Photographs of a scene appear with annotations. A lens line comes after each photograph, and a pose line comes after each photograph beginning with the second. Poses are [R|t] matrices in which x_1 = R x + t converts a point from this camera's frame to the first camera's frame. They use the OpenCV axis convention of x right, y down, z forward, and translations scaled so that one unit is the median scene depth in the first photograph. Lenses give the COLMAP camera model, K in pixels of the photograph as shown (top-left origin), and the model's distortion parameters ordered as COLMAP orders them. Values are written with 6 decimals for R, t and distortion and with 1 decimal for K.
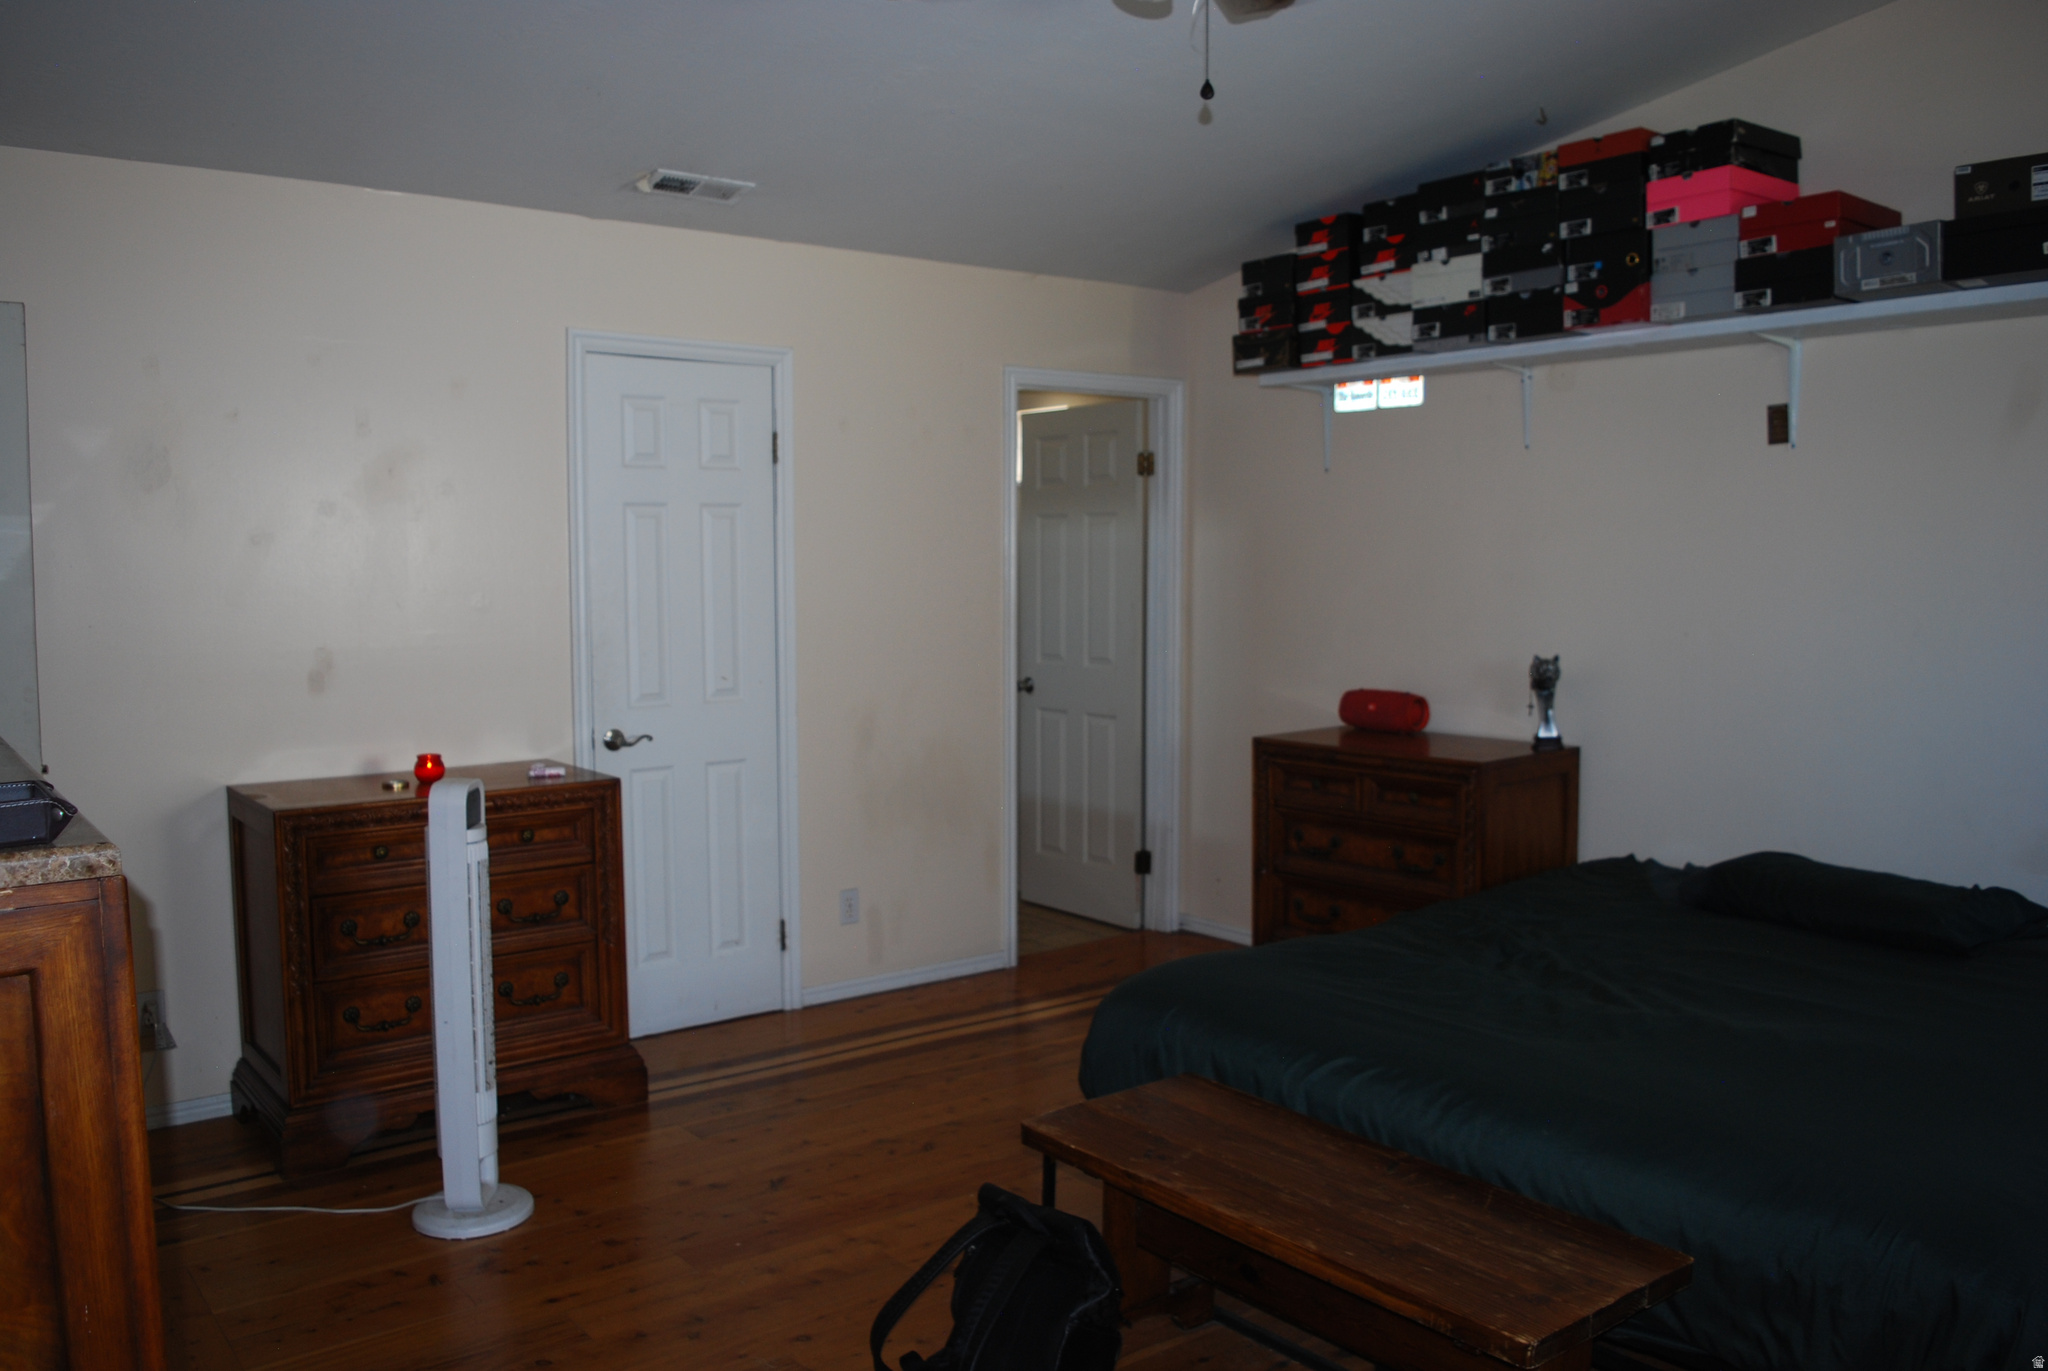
lens RADIAL K [[1611.6, 0, 1015.5], [0, 1611.6, 677.8], [0, 0, 1]] dist [-0.075271, 0.011717]
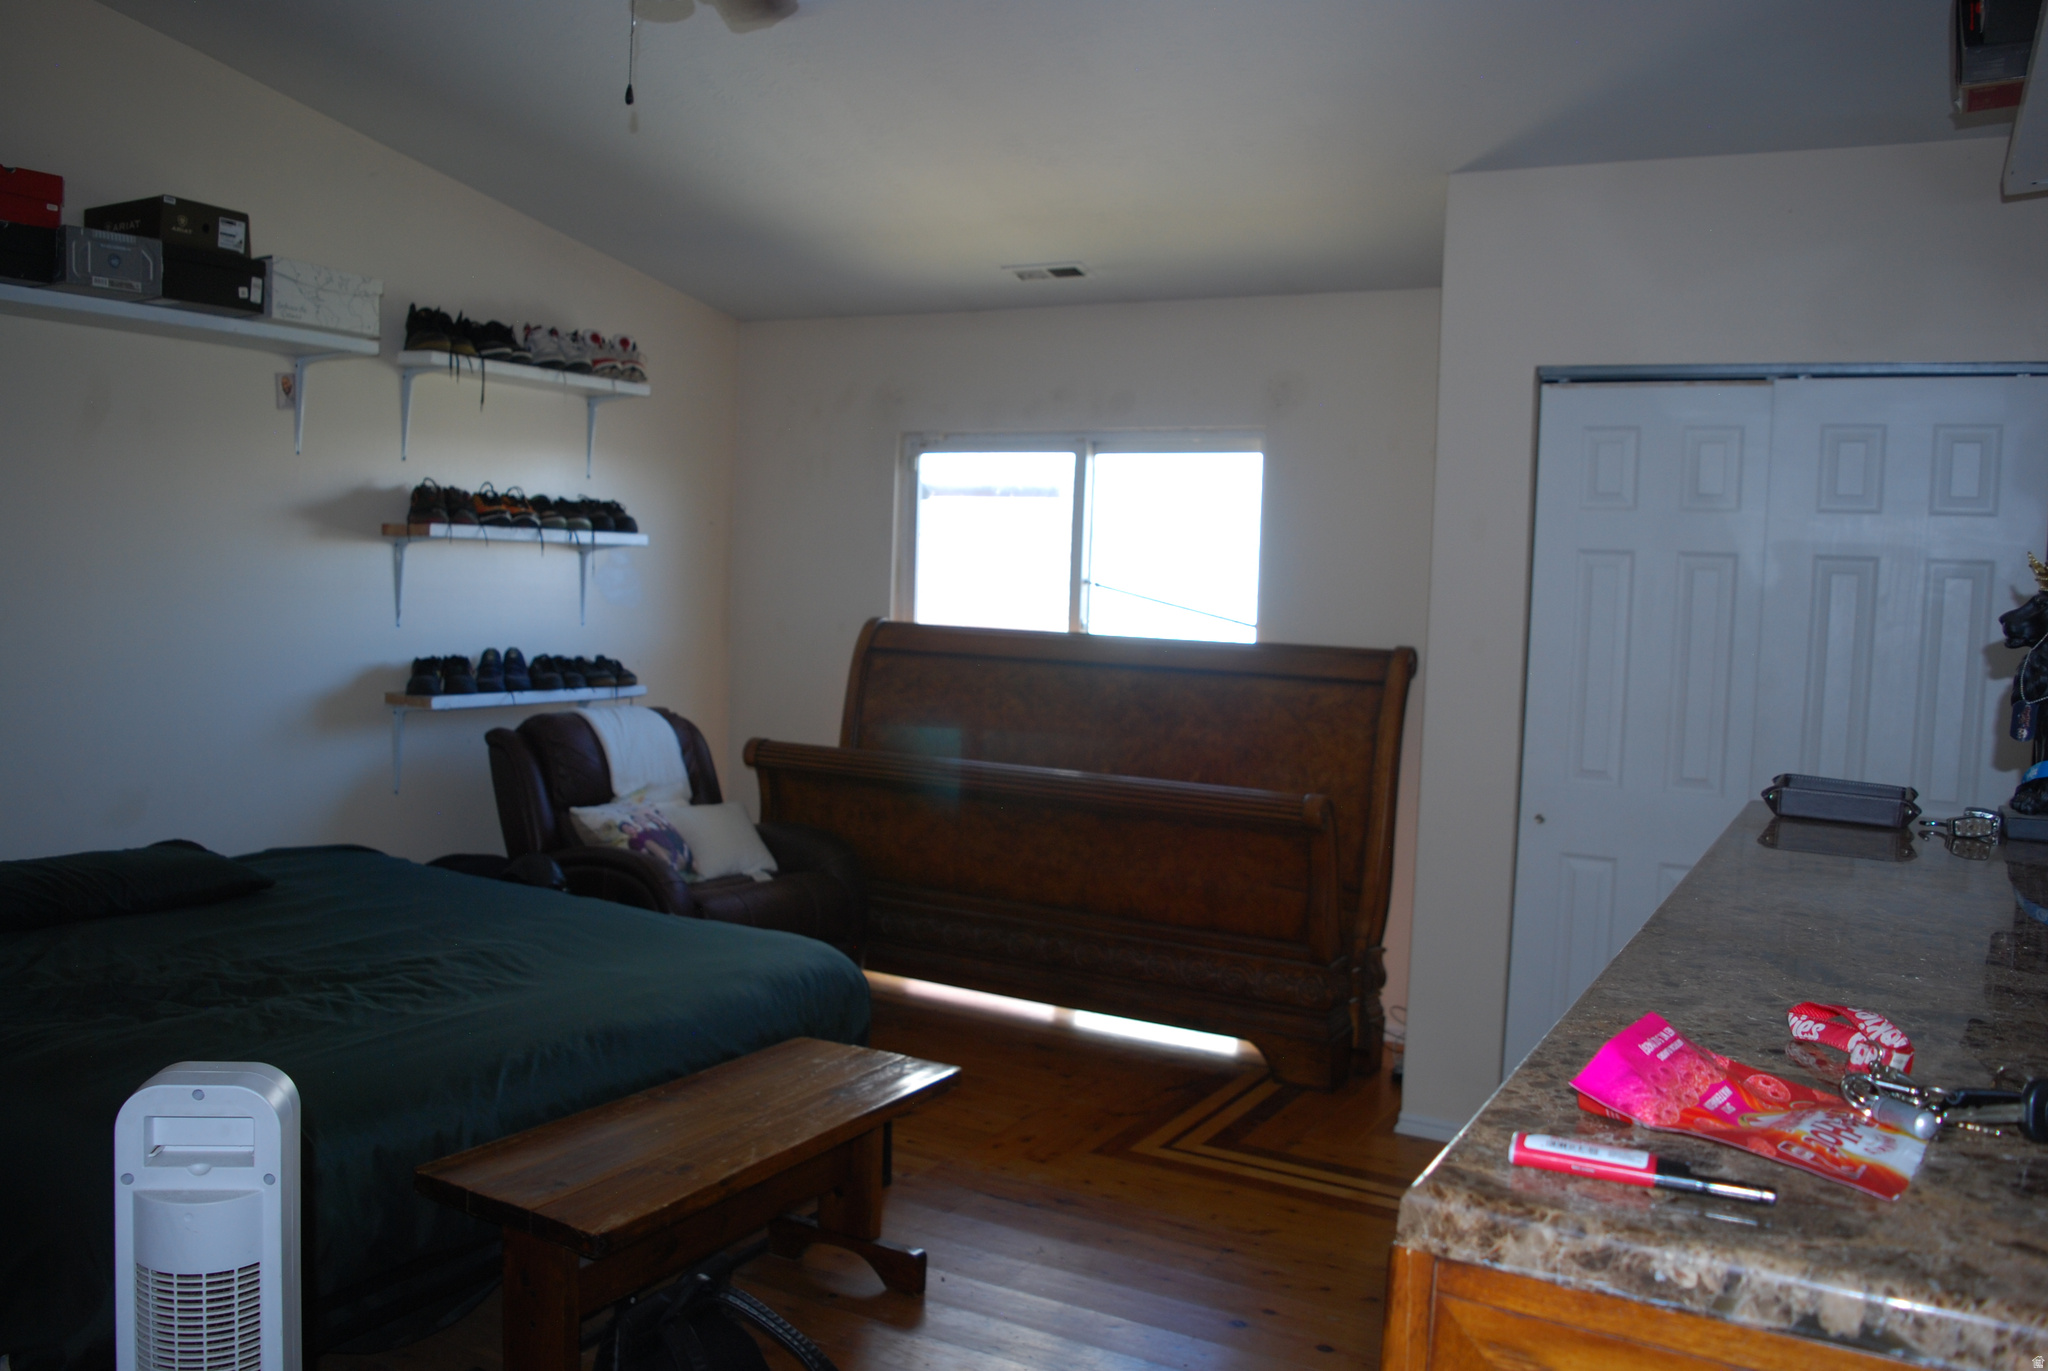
lens RADIAL K [[1611.6, 0, 1015.5], [0, 1611.6, 677.8], [0, 0, 1]] dist [-0.075271, 0.011717]
pose [[-0.367502, -0.073525, 0.927112, -0.658600], [0.033318, 0.995189, 0.092131, -0.068251], [-0.929426, 0.064748, -0.363284, 0.847821]]
